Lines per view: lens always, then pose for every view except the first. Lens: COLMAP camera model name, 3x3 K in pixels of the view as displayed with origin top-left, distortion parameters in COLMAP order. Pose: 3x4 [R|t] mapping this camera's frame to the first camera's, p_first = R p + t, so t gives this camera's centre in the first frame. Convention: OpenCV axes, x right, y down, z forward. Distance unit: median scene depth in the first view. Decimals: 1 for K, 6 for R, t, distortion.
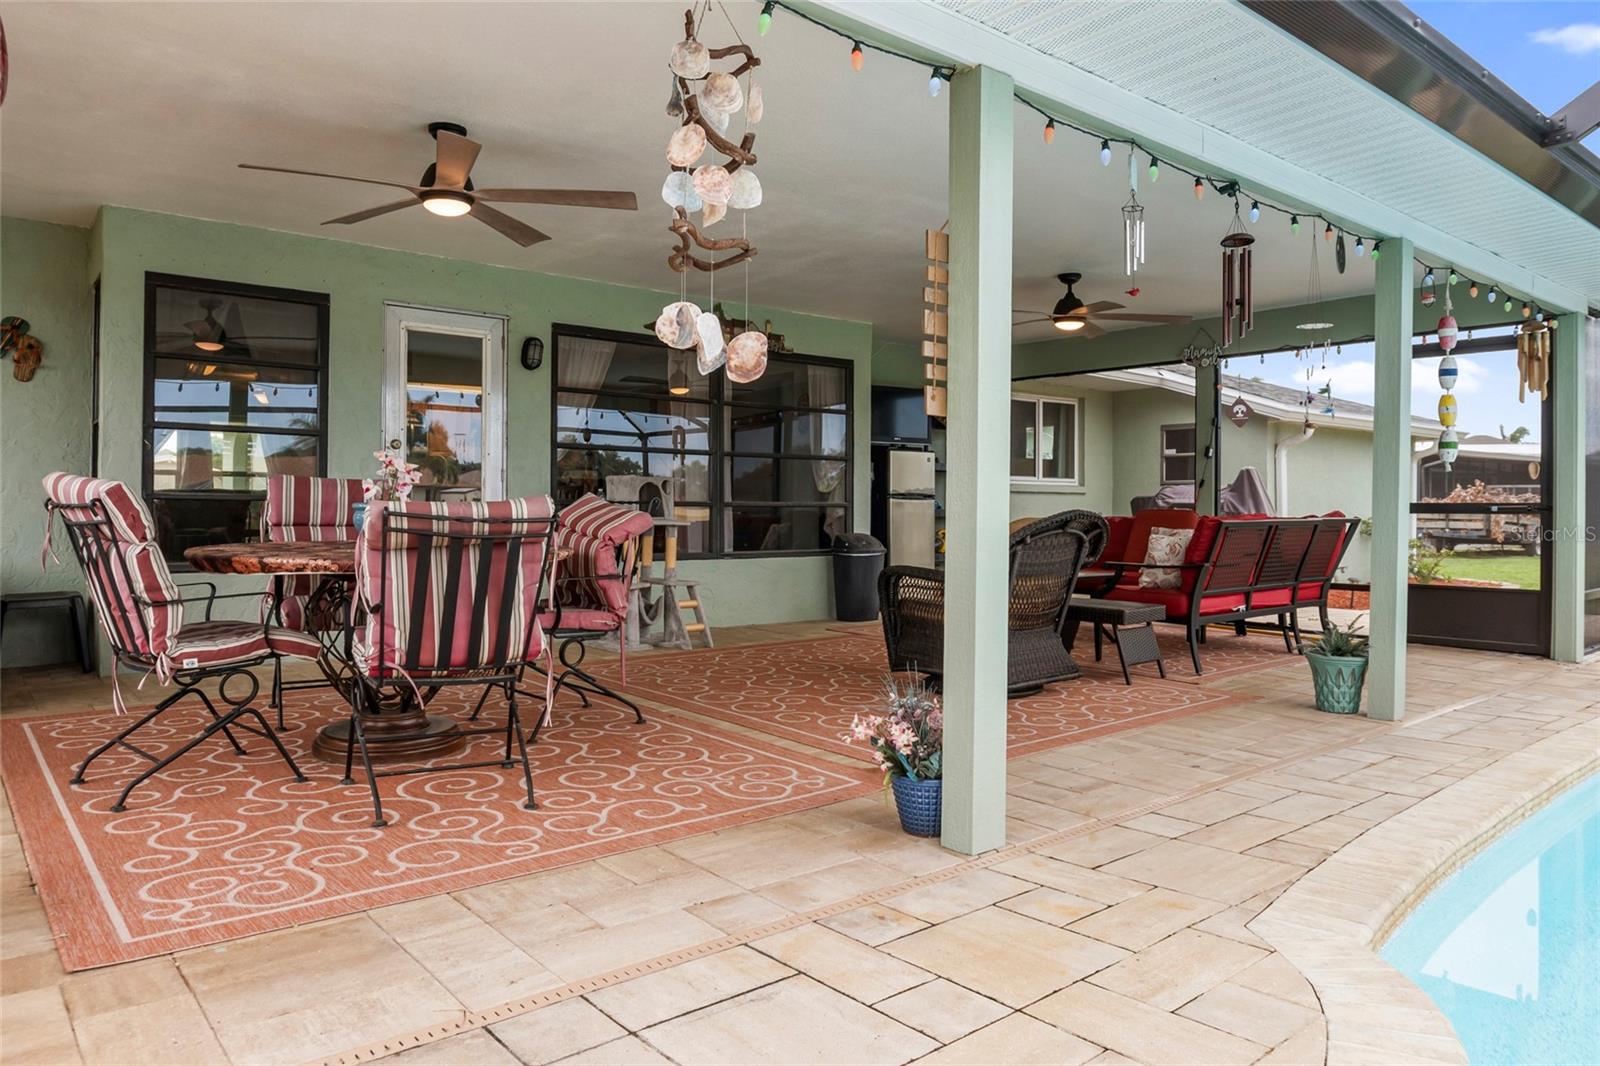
lens RADIAL K [[1076.6, 0, 796.6], [0, 1076.6, 472.6], [0, 0, 1]] dist [-0.027932, -0.002078]
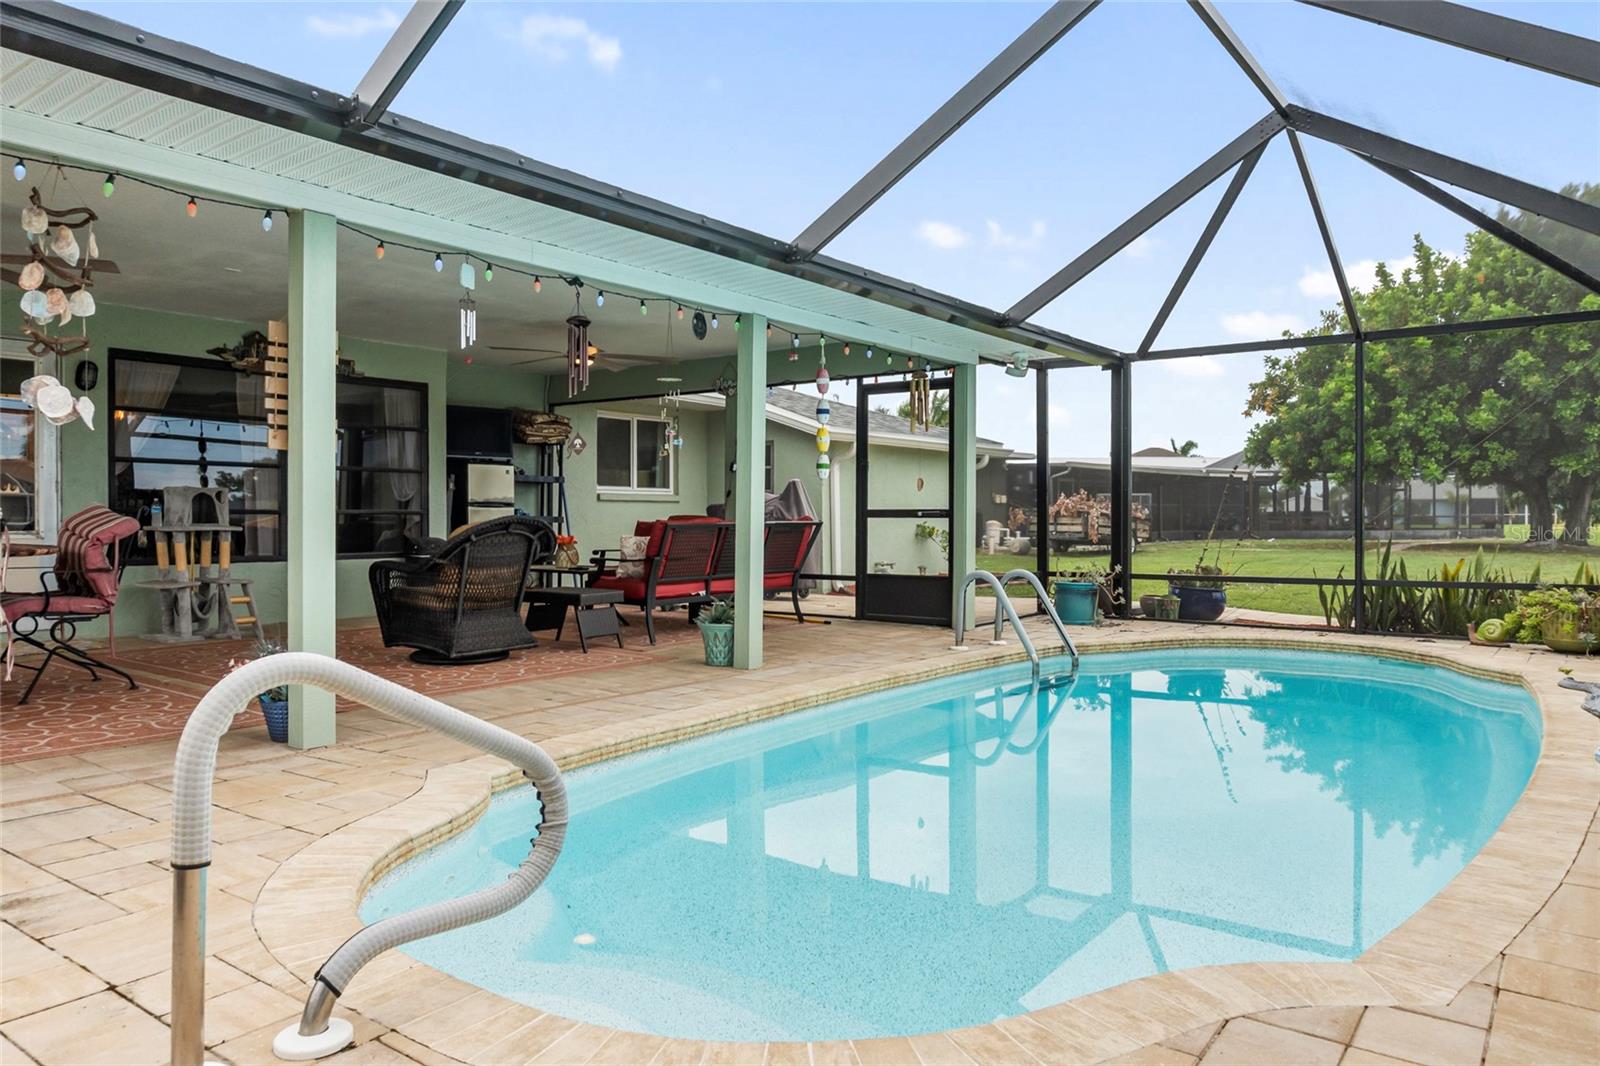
lens RADIAL K [[1092.3, 0, 789.4], [0, 1092.3, 499.9], [0, 0, 1]] dist [-0.032552, 0.001870]
pose [[0.971433, -0.000769, 0.237313, 0.261783], [-0.003554, 0.999835, 0.017788, -0.007619], [-0.237288, -0.018124, 0.971270, -0.337001]]
